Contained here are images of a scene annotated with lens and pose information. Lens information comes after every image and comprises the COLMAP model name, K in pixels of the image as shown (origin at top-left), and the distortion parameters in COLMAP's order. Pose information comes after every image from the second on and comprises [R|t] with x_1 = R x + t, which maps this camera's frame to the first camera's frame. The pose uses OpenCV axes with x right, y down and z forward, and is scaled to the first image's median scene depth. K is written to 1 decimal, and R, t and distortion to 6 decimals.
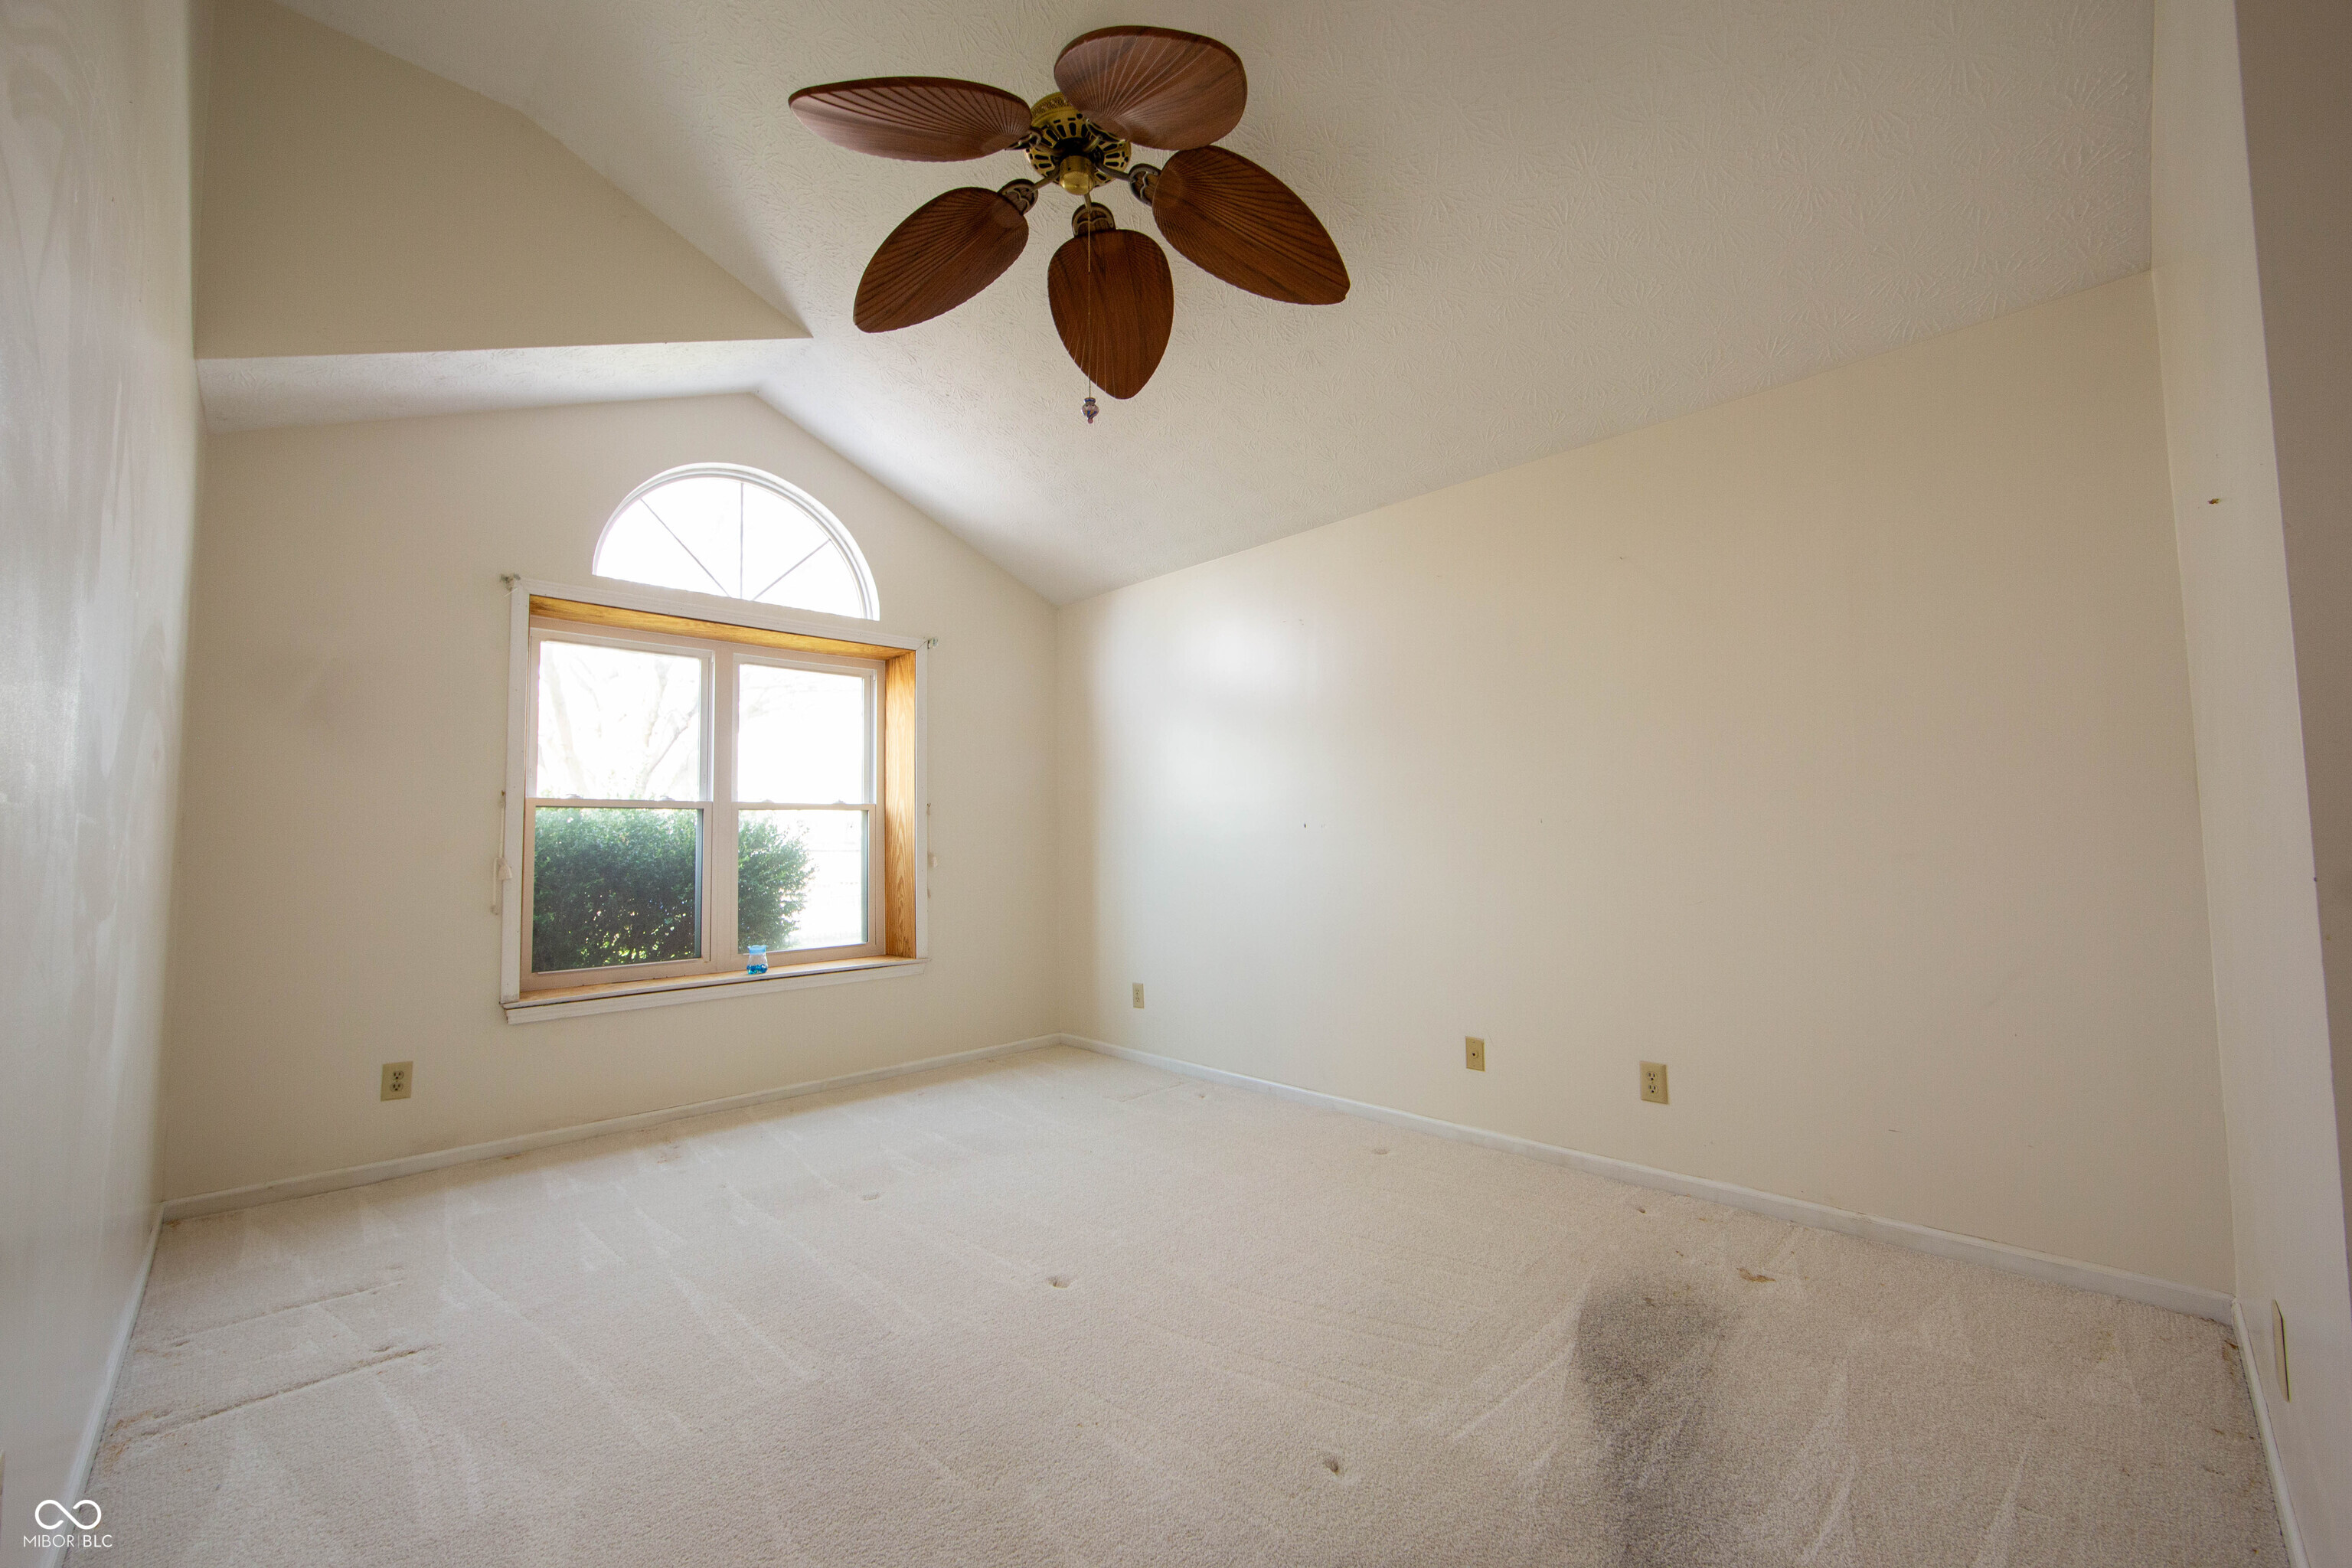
lens RADIAL K [[922.5, 0, 1177.6], [0, 922.5, 789.2], [0, 0, 1]] dist [-0.013578, 0.003096]
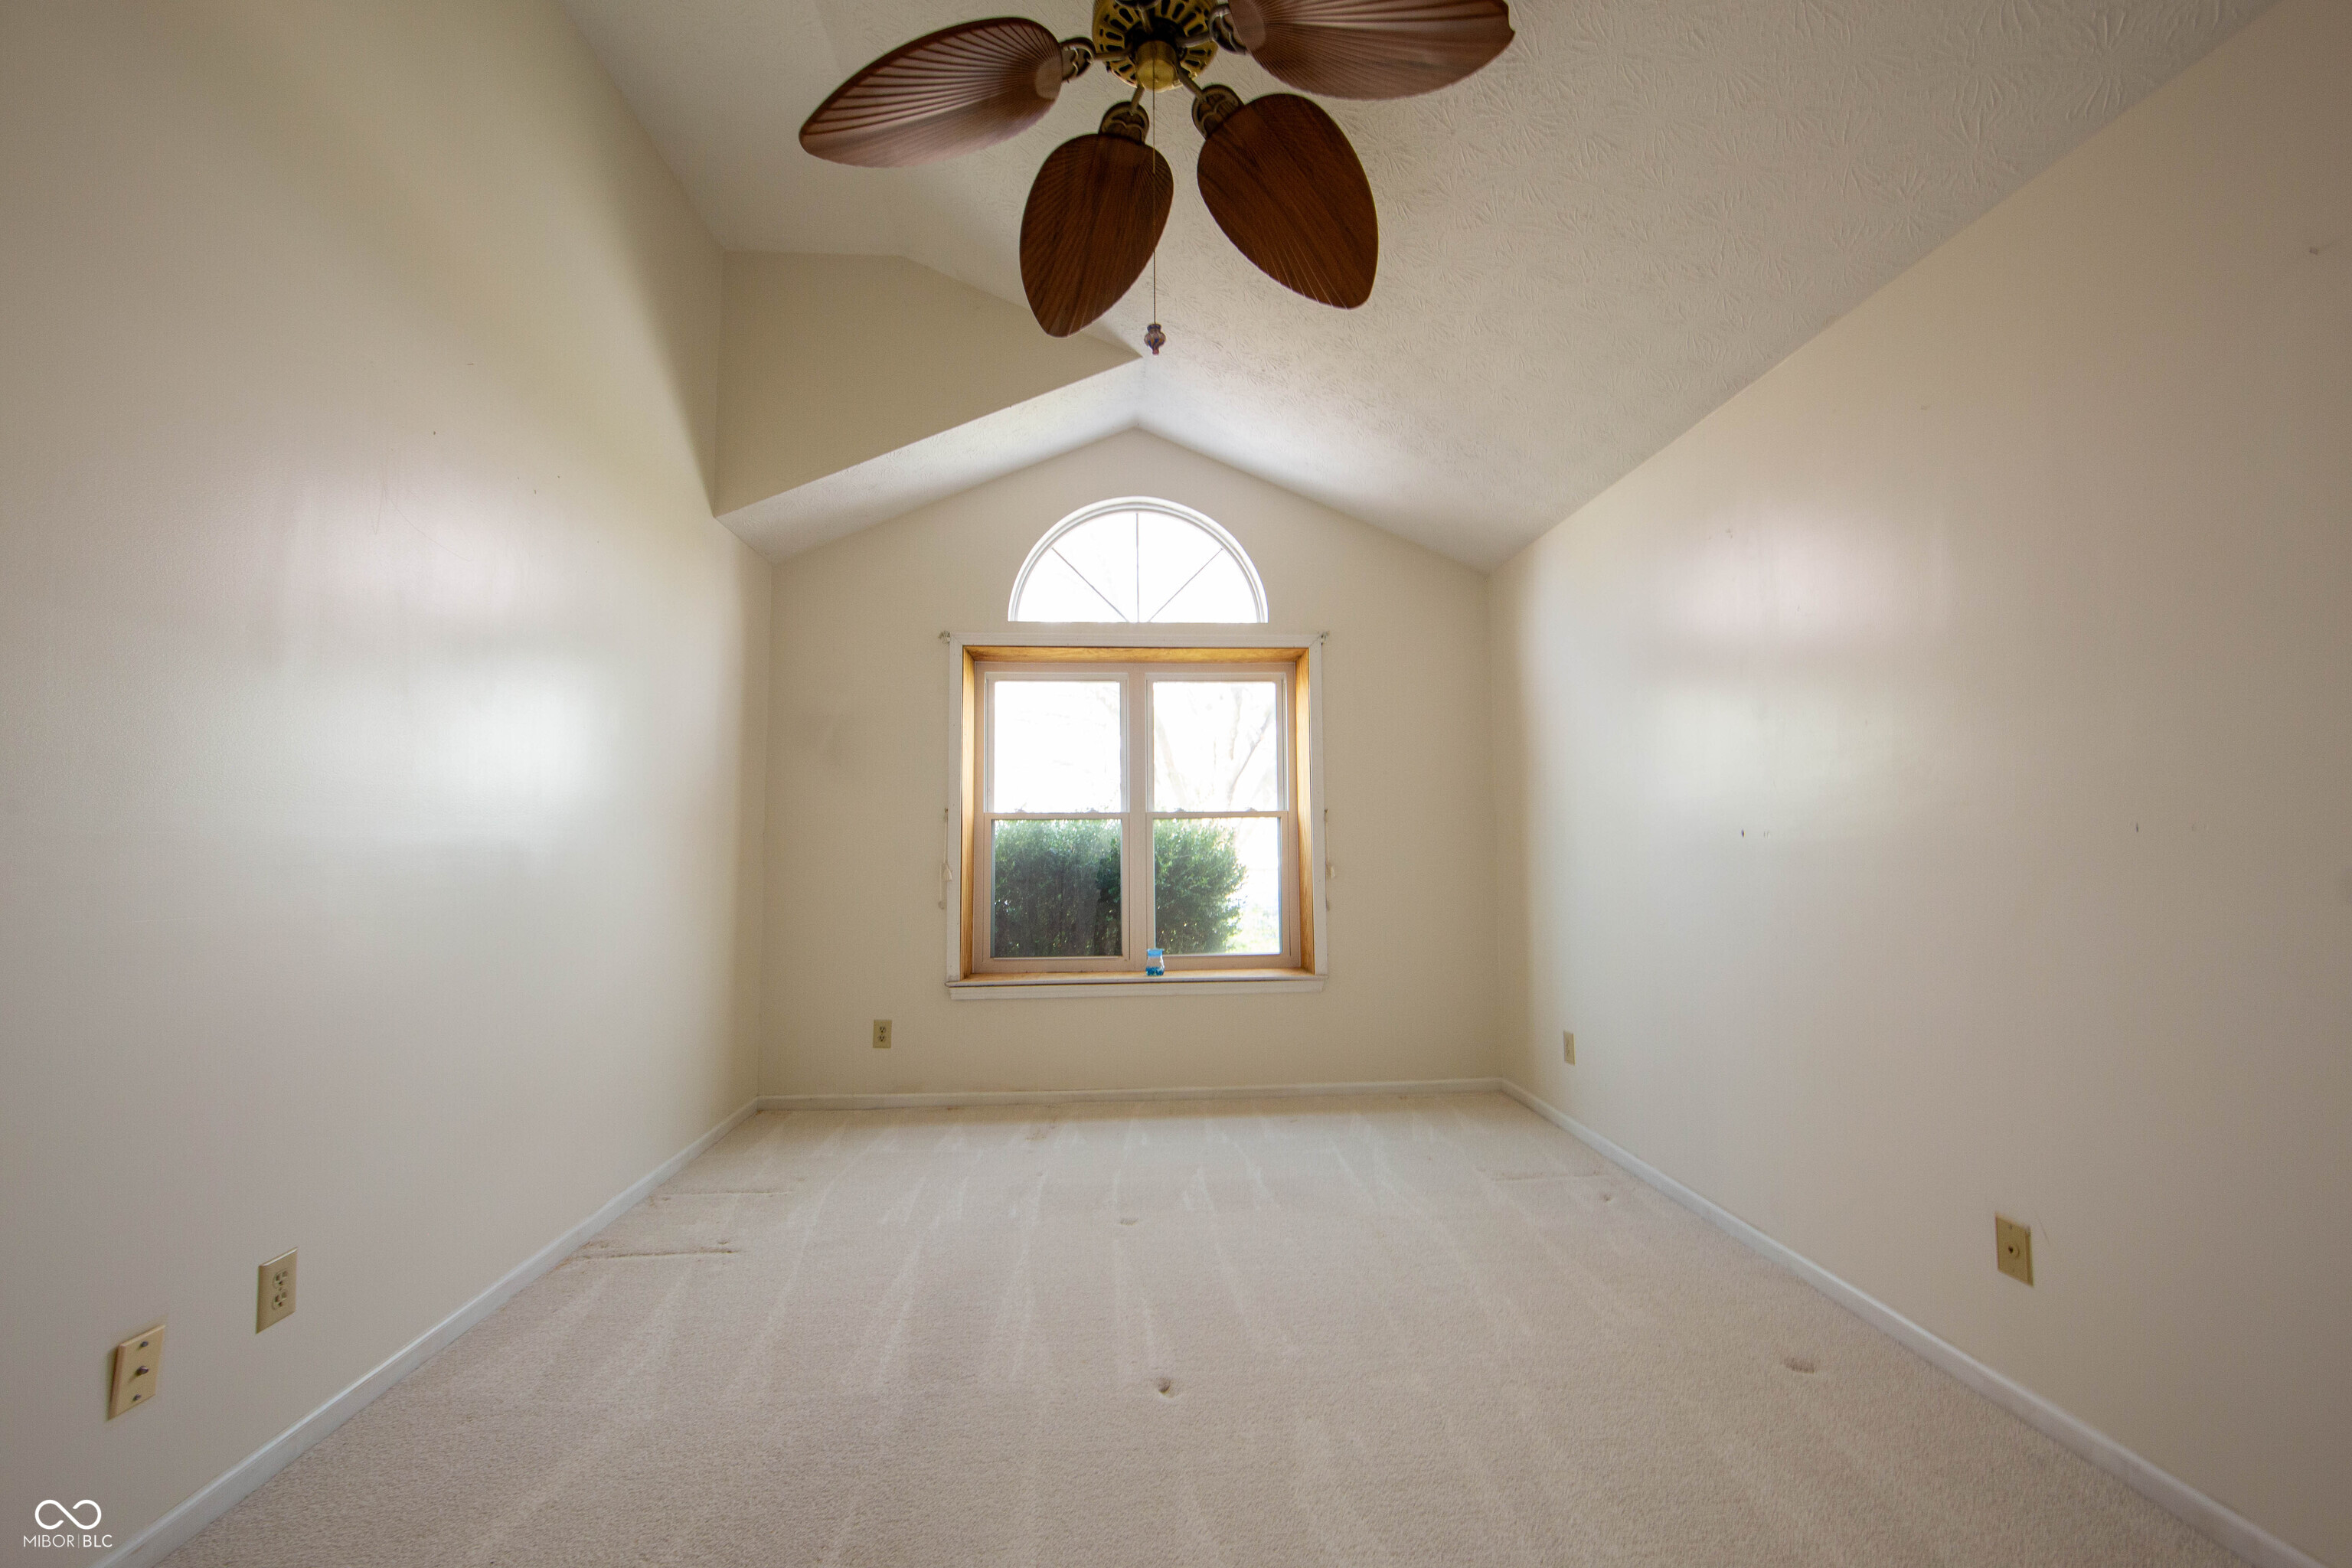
lens RADIAL K [[922.5, 0, 1177.6], [0, 922.5, 789.2], [0, 0, 1]] dist [-0.013578, 0.003096]
pose [[0.762014, -0.033254, -0.646707, 0.247530], [0.033846, 0.999361, -0.011507, 0.000775], [0.646676, -0.013120, 0.762652, 0.213141]]
